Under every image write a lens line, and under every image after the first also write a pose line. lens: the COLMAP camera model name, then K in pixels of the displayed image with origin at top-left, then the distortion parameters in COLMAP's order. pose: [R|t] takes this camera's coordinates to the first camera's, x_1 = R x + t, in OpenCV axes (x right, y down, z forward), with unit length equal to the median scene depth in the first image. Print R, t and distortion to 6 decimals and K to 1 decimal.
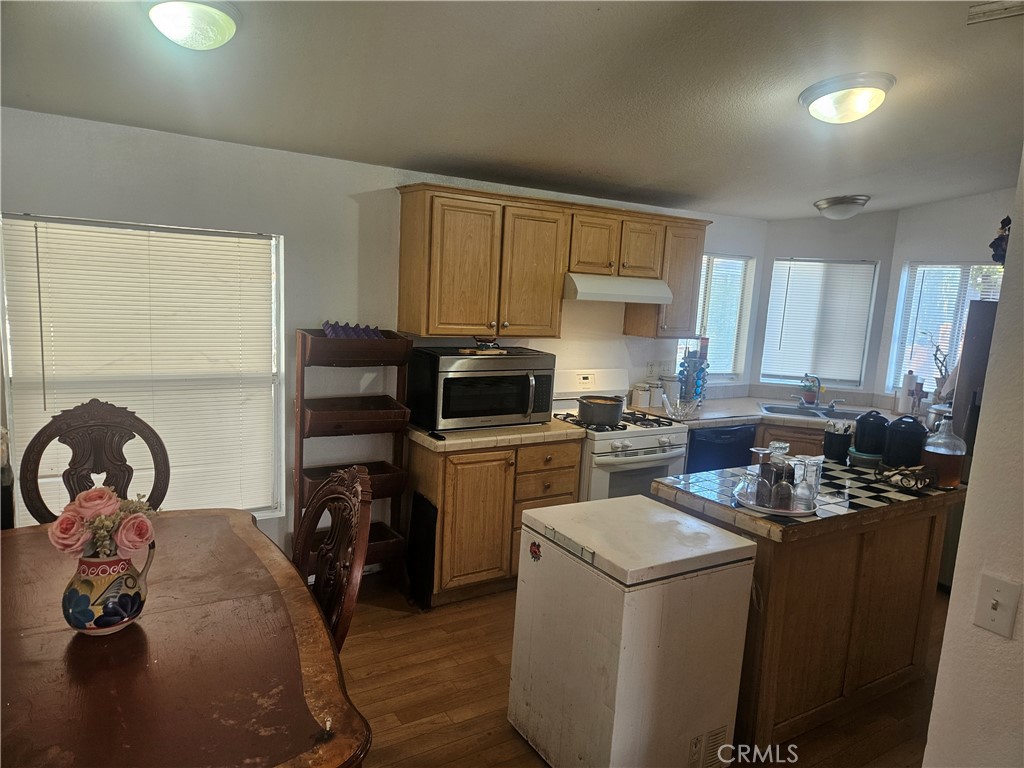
lens RADIAL K [[687.1, 0, 514.7], [0, 687.1, 396.2], [0, 0, 1]] dist [0.068566, -0.061734]
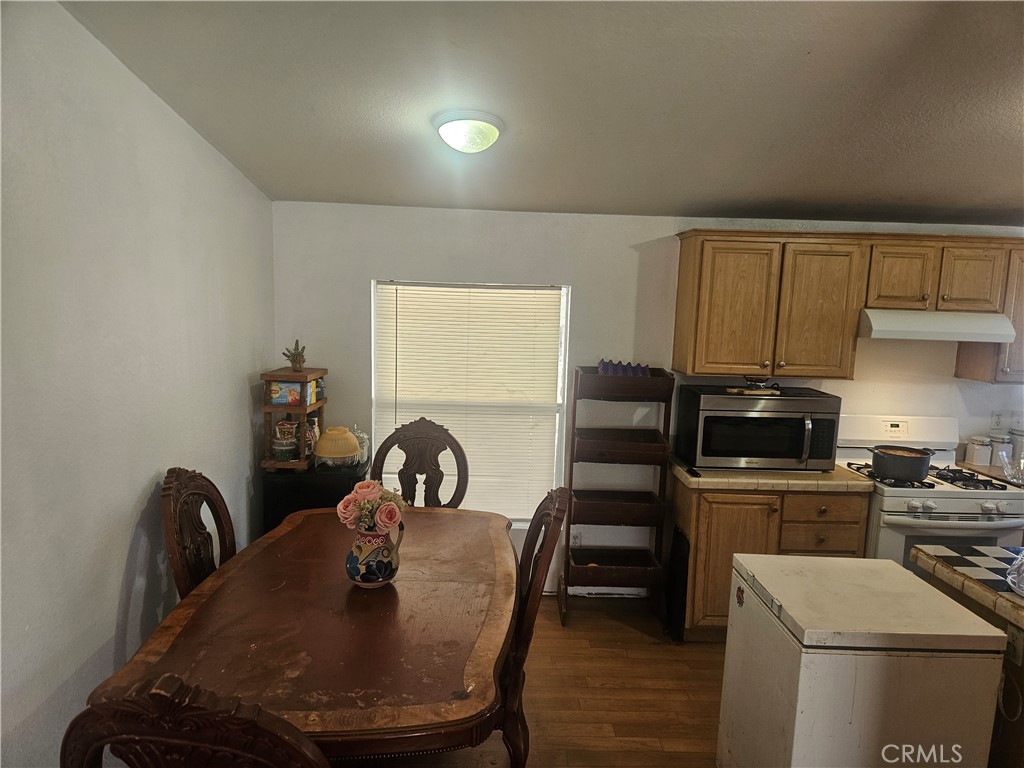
lens RADIAL K [[687.1, 0, 517.0], [0, 687.1, 397.5], [0, 0, 1]] dist [0.068566, -0.061734]
pose [[0.859044, 0.039569, -0.510370, 0.170877], [-0.065037, 0.997365, -0.032143, -0.002730], [0.507754, 0.060805, 0.859354, -0.020788]]
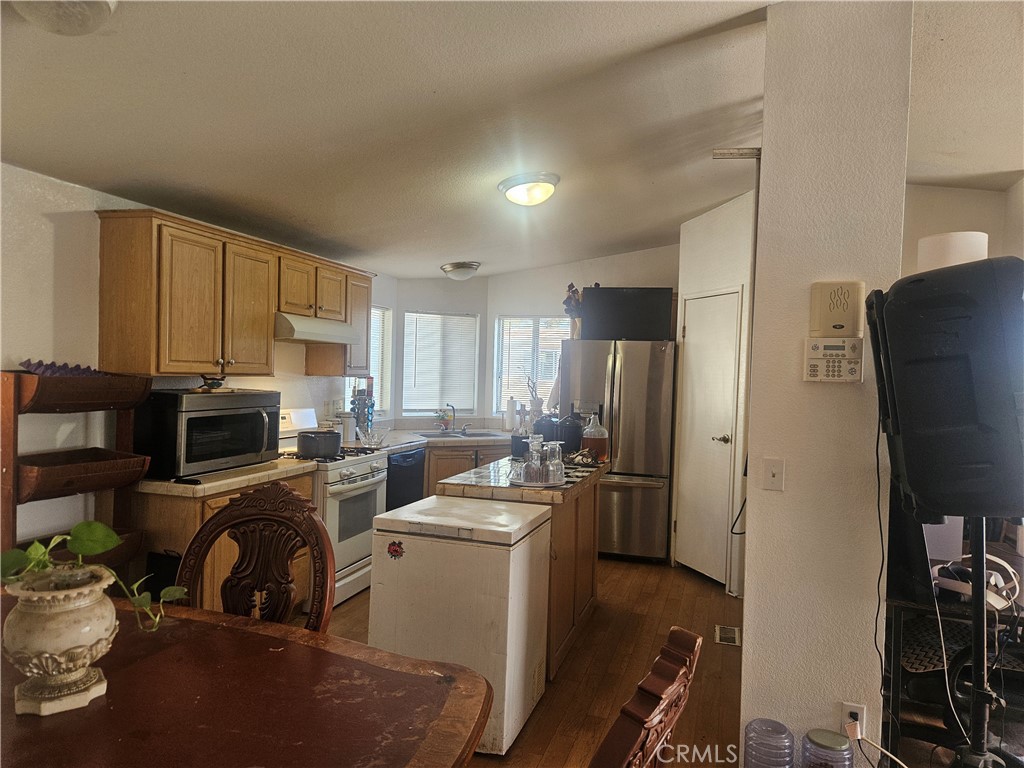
lens RADIAL K [[687.1, 0, 511.7], [0, 687.1, 389.0], [0, 0, 1]] dist [0.068566, -0.061734]
pose [[0.771176, -0.049438, 0.634699, -0.340311], [0.117034, 0.990998, -0.065009, 0.044362], [-0.625772, 0.124415, 0.770020, 0.005700]]
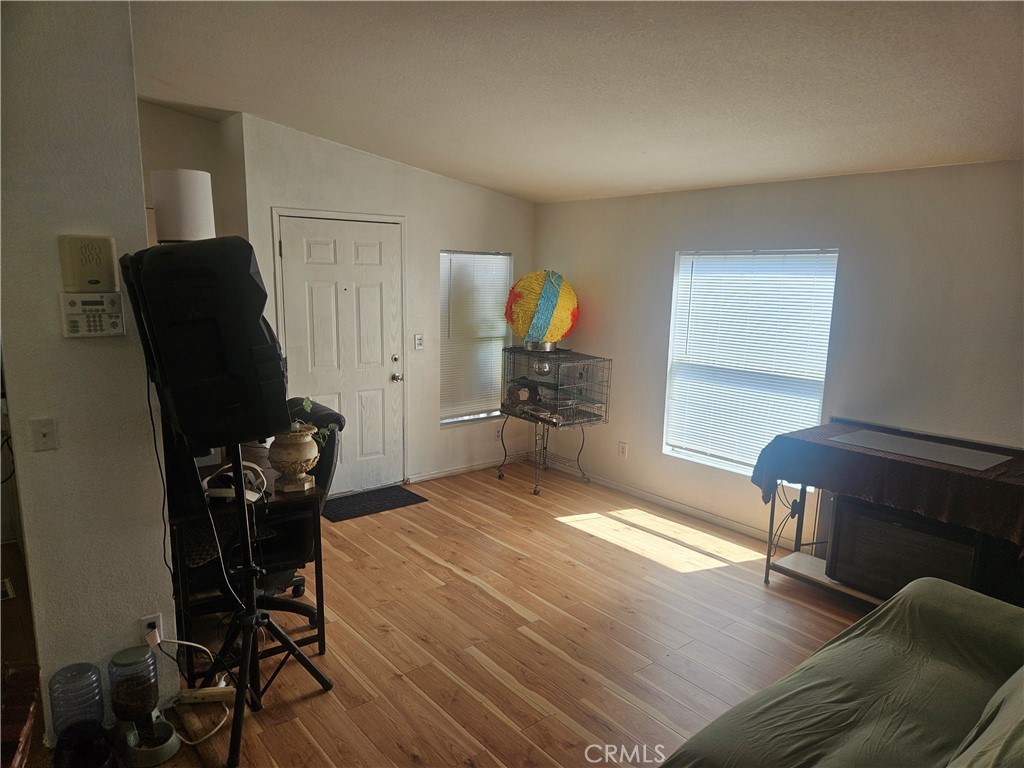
lens RADIAL K [[687.1, 0, 519.0], [0, 687.1, 390.8], [0, 0, 1]] dist [0.068566, -0.061734]
pose [[-0.123312, -0.234341, 0.964302, -0.399663], [0.136254, 0.958517, 0.250359, -0.027887], [-0.982970, 0.162262, -0.086267, -0.013303]]
